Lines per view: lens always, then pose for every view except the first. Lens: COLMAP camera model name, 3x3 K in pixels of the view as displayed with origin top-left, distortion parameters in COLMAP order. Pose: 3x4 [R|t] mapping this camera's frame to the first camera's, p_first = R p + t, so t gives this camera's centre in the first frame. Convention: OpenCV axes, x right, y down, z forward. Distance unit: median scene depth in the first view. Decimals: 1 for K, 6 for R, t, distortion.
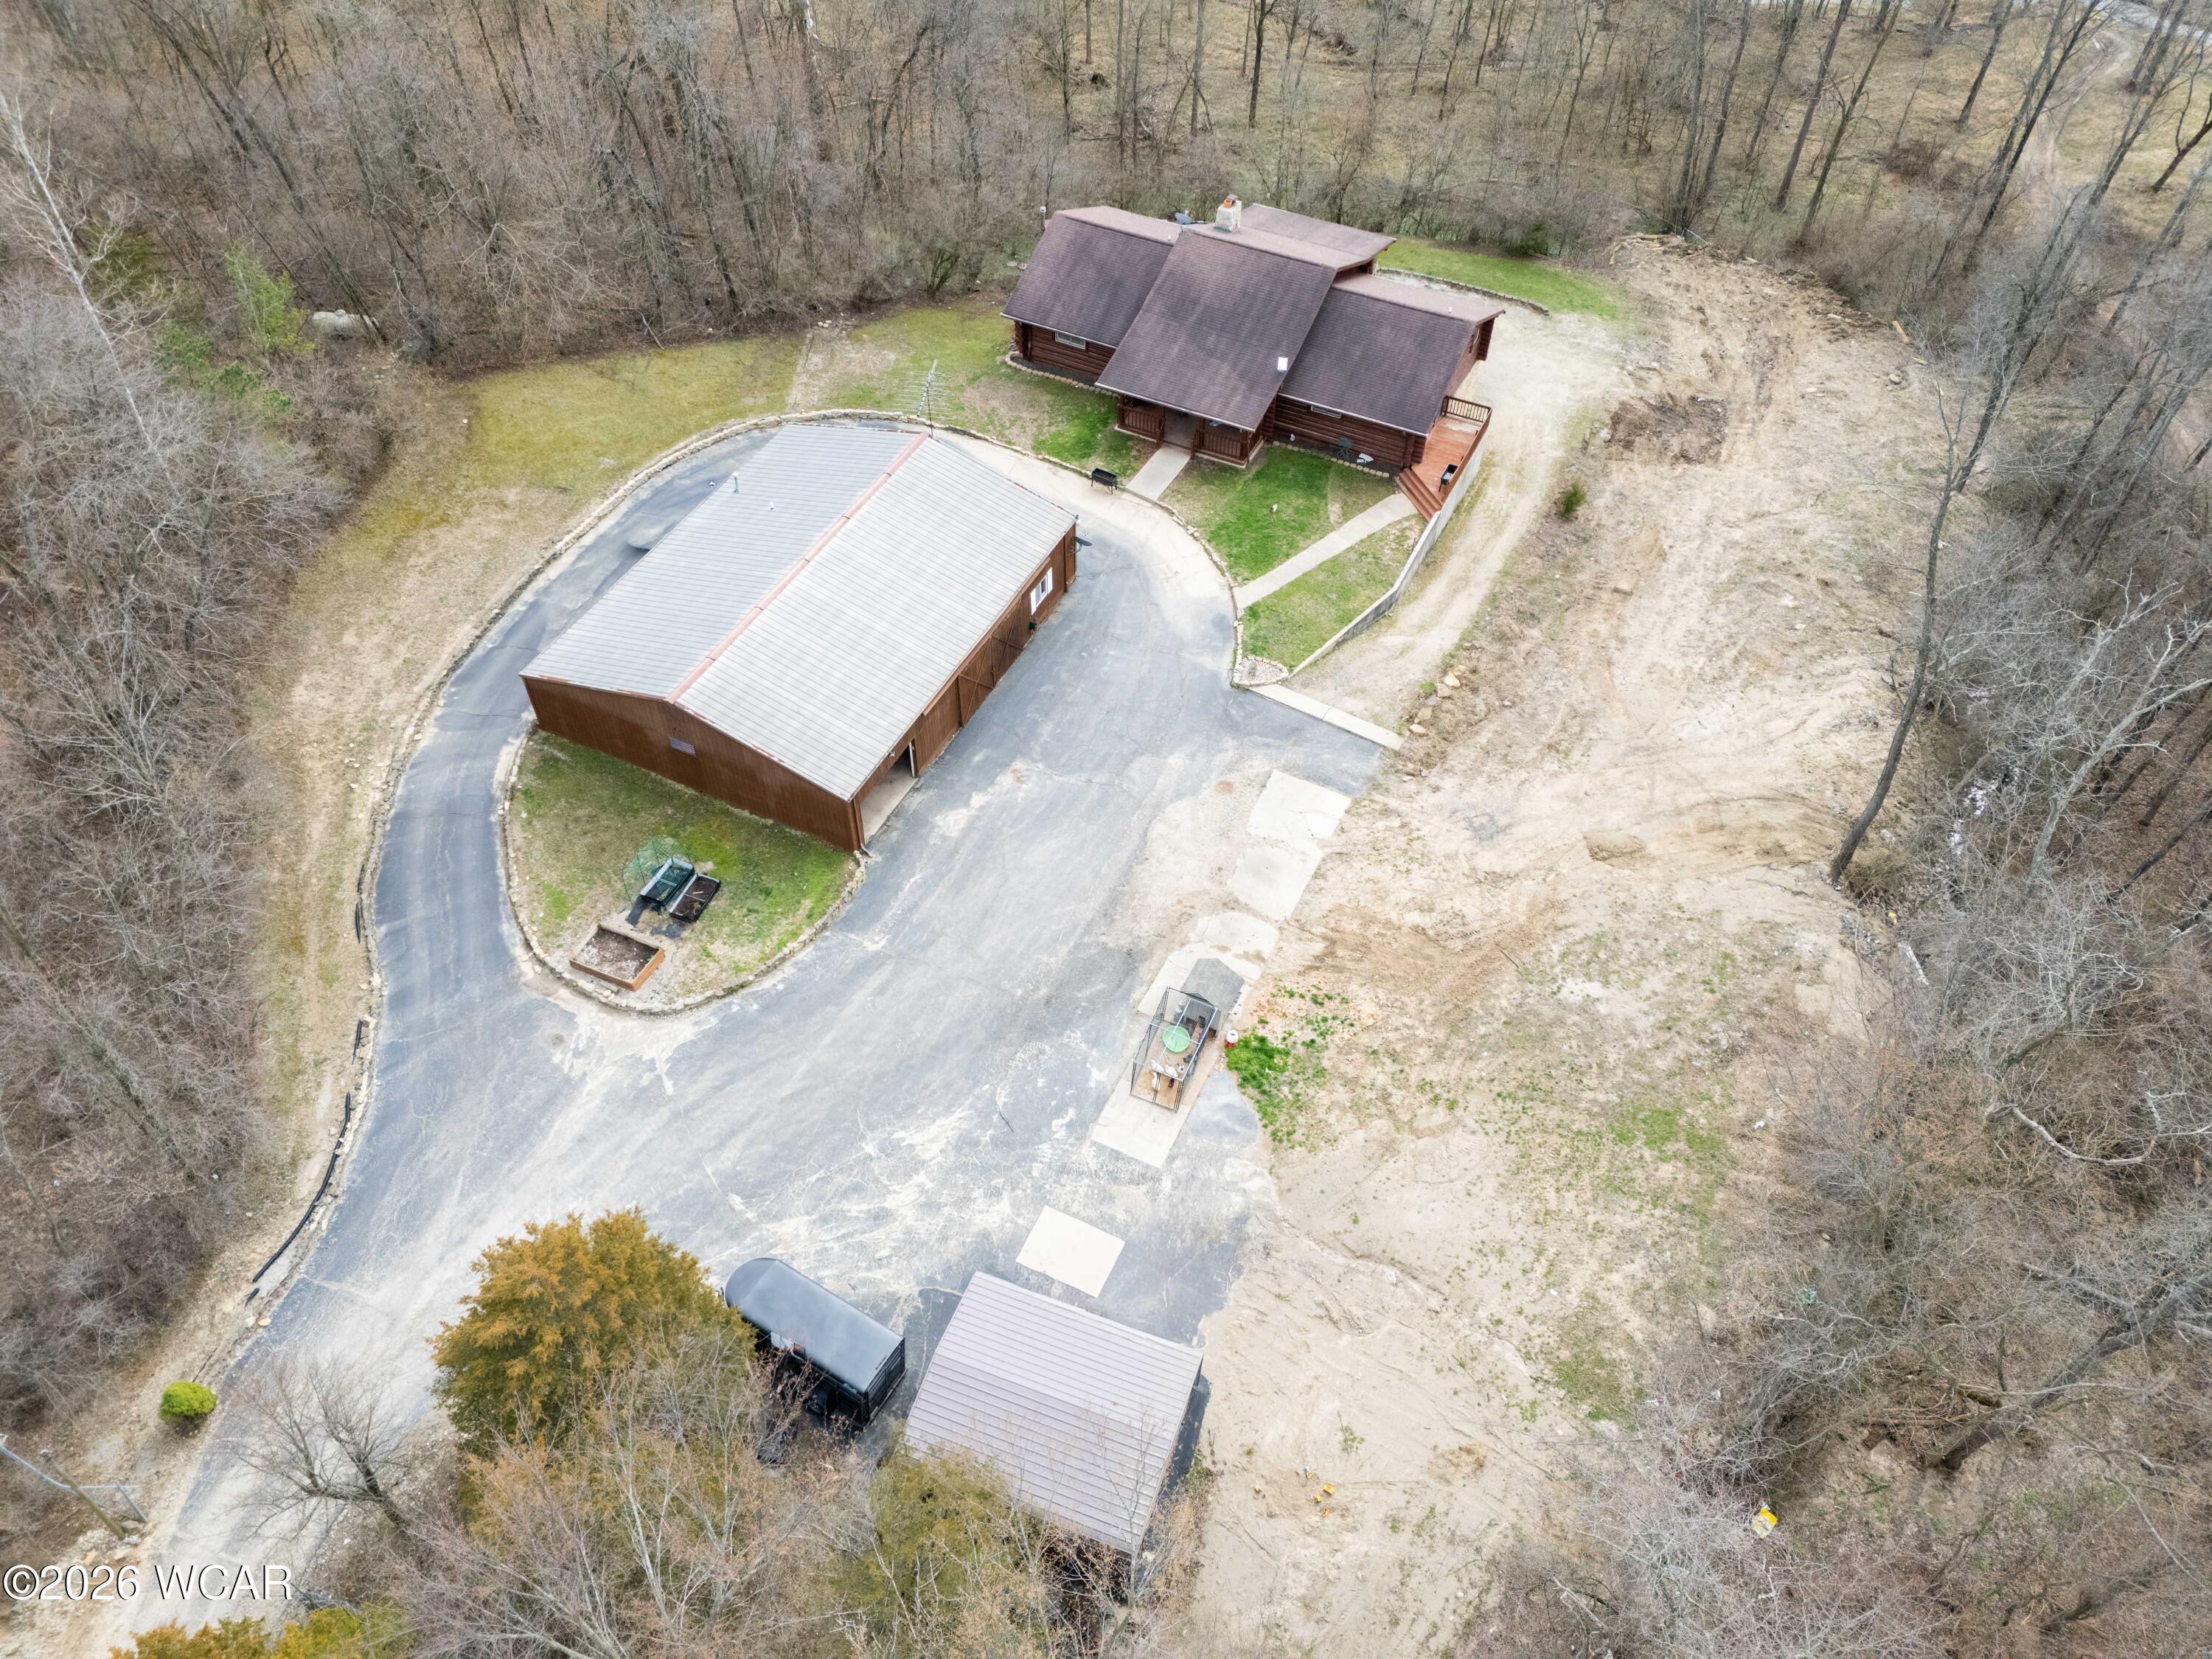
lens RADIAL K [[1538.2, 0, 1116.1], [0, 1538.2, 880.5], [0, 0, 1]] dist [0.049523, -0.018493]
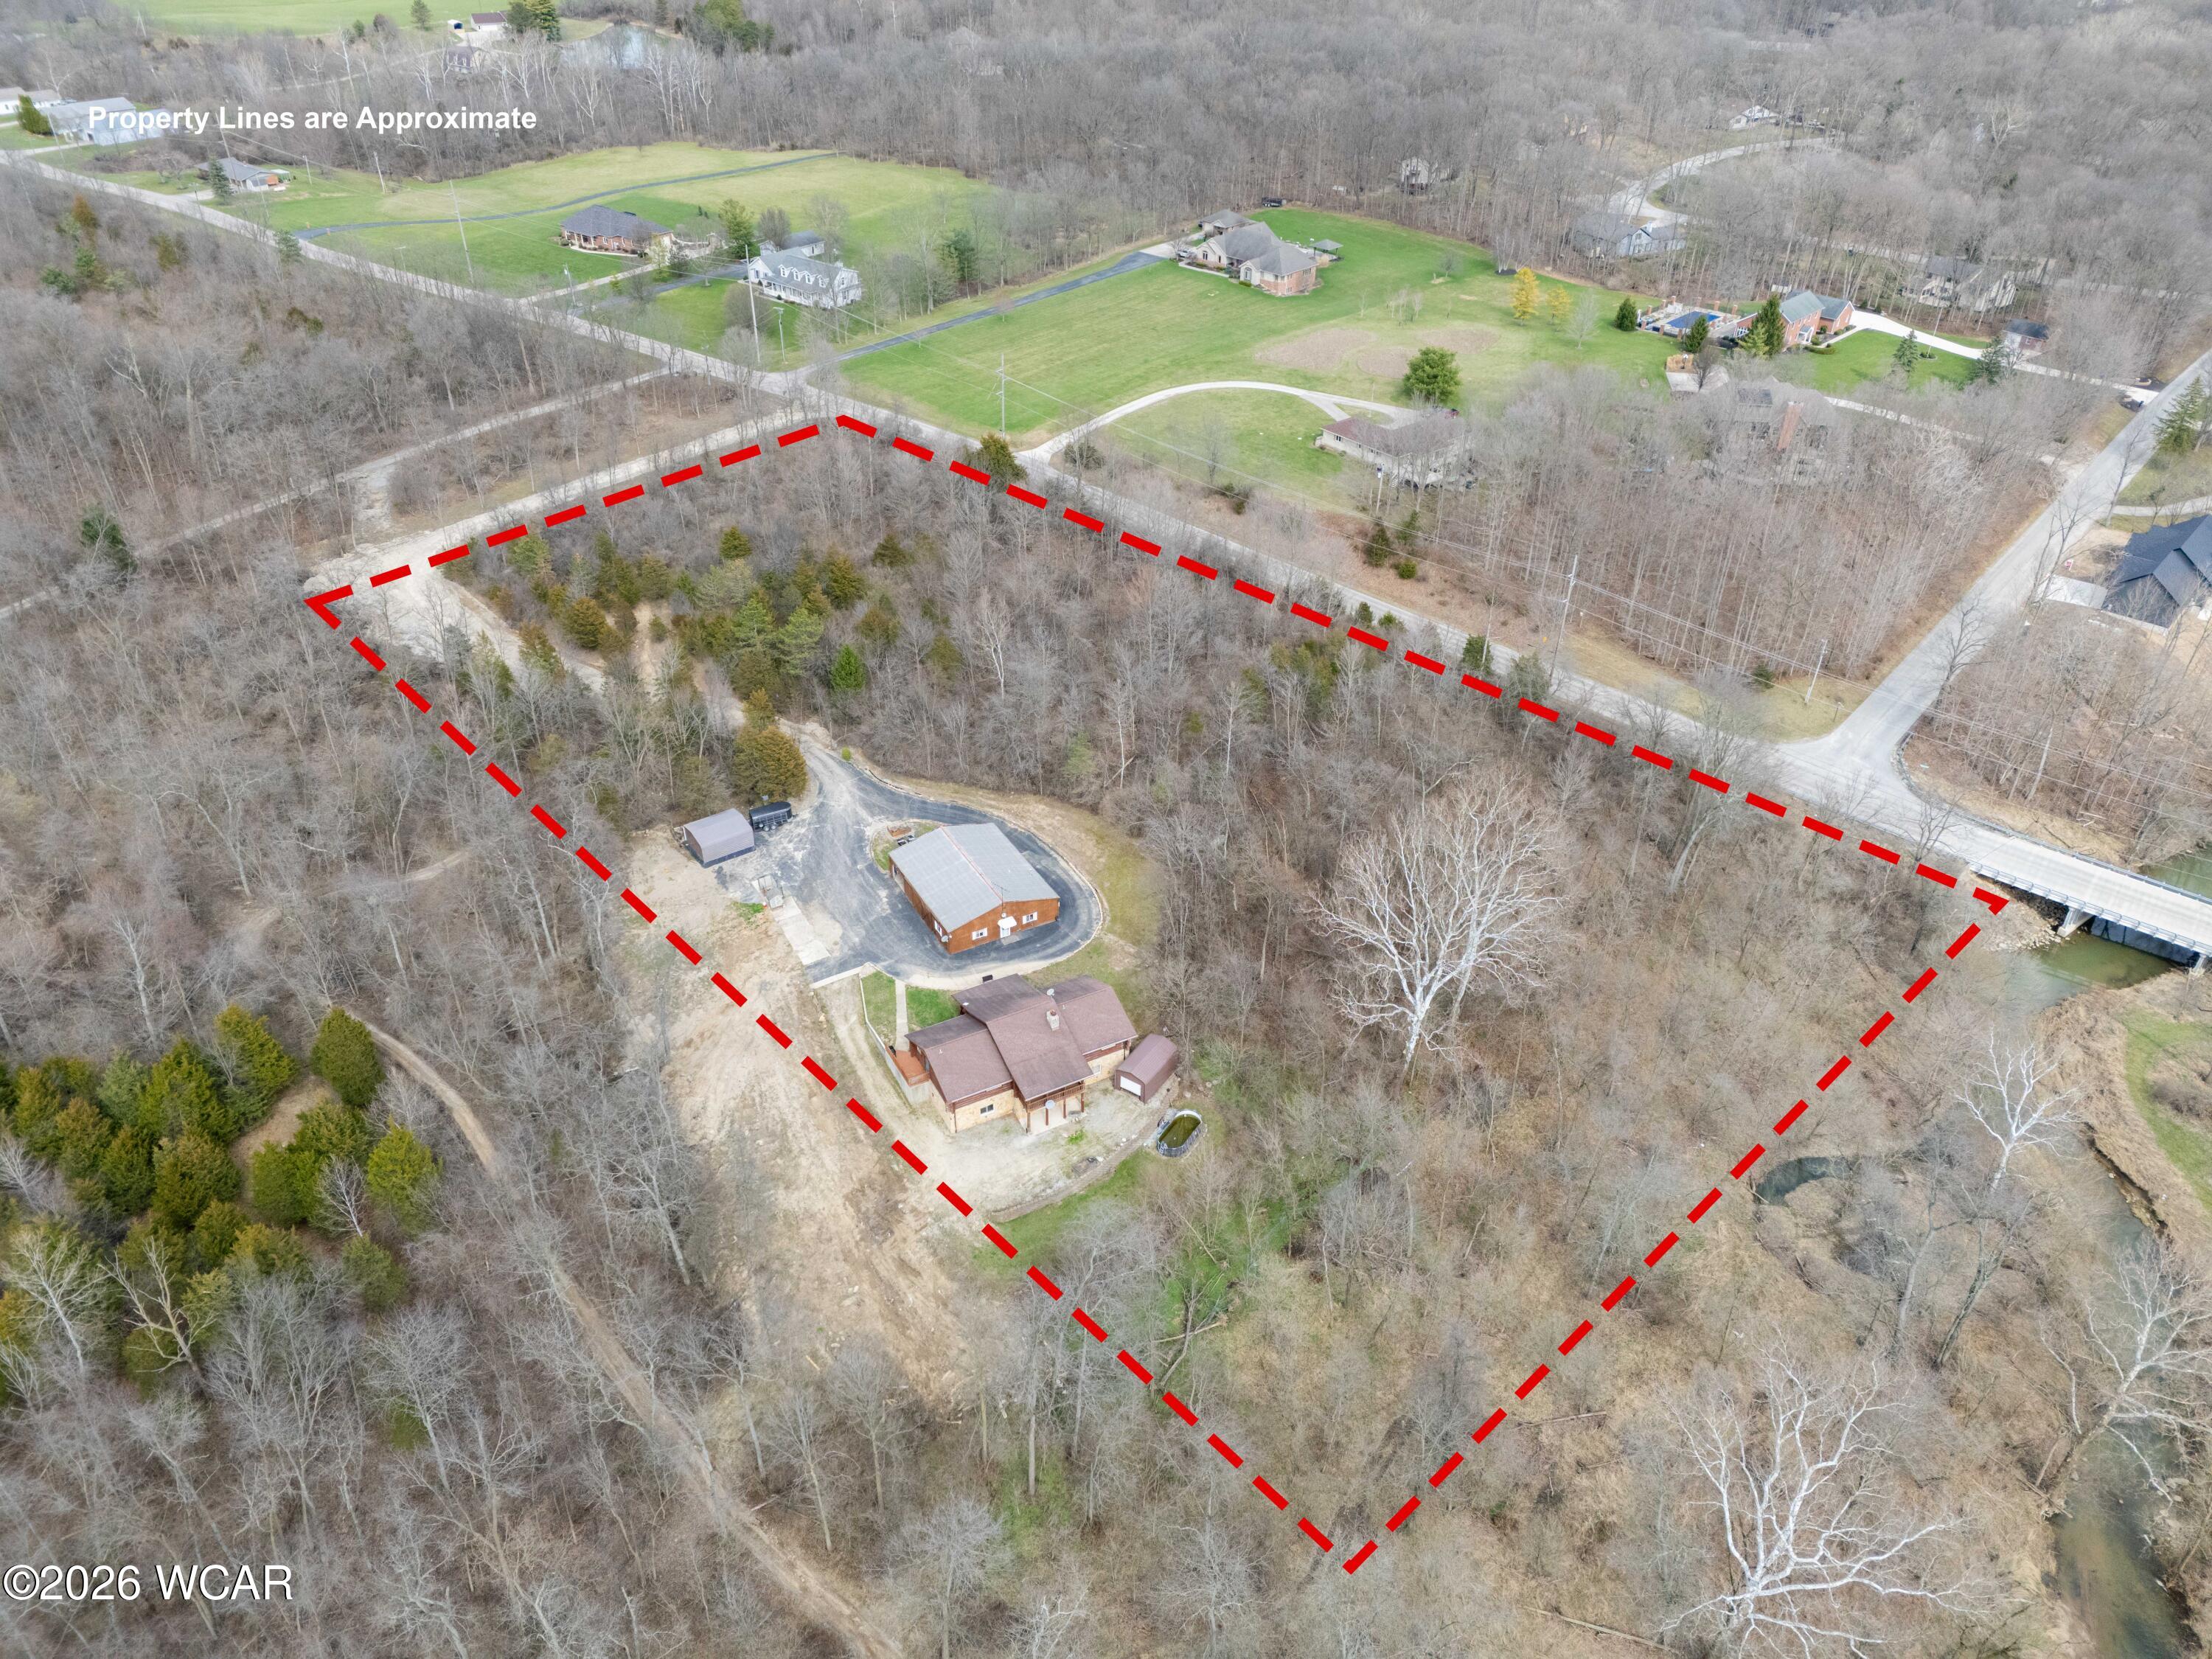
lens RADIAL K [[1538.2, 0, 1116.1], [0, 1538.2, 880.5], [0, 0, 1]] dist [0.049523, -0.018493]
pose [[-0.571011, 0.461361, -0.679038, 1.469025], [-0.645928, 0.258017, 0.718474, -2.196312], [0.506679, 0.848866, 0.150676, 0.601048]]
